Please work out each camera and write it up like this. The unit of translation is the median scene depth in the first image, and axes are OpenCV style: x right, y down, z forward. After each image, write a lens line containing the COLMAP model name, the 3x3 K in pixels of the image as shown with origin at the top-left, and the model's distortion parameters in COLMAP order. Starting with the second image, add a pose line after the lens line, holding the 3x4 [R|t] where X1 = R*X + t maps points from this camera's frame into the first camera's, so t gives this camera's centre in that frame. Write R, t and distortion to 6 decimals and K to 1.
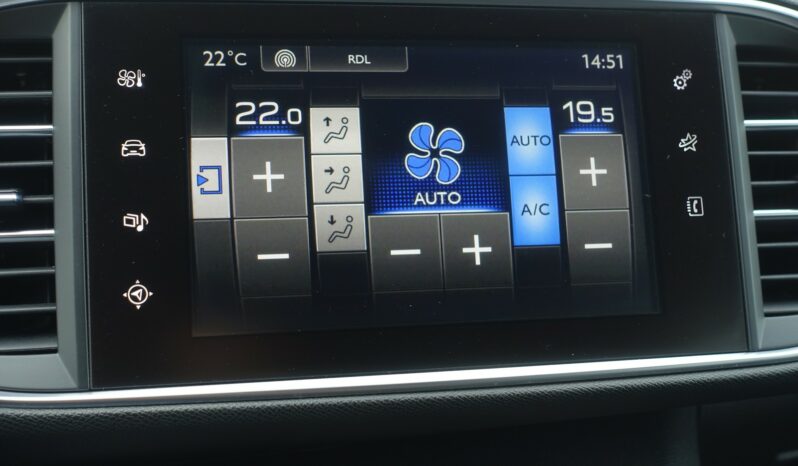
lens RADIAL K [[1141.7, 0, 391.8], [0, 1141.7, 235.4], [0, 0, 1]] dist [-0.066157, 0.000000]
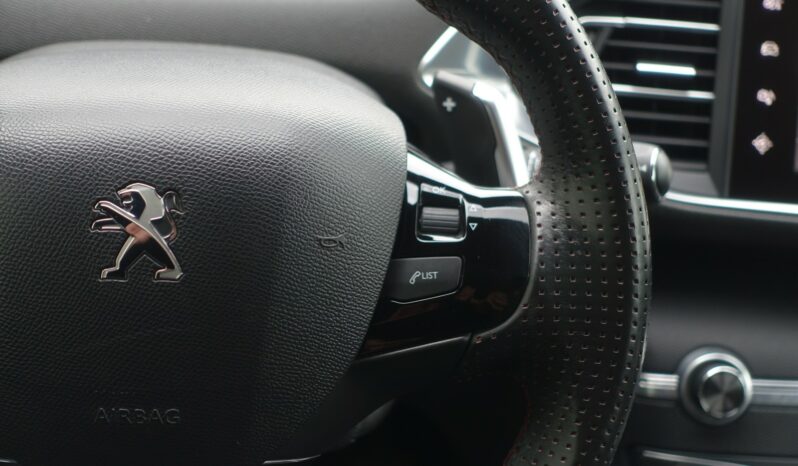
lens RADIAL K [[1396.9, 0, 400.2], [0, 1396.9, 224.9], [0, 0, 1]] dist [-0.136705, 0.000000]
pose [[0.952934, 0.148862, -0.264114, -0.170044], [-0.106348, 0.979929, 0.168608, -0.101154], [0.283912, -0.132584, 0.949640, -0.921195]]
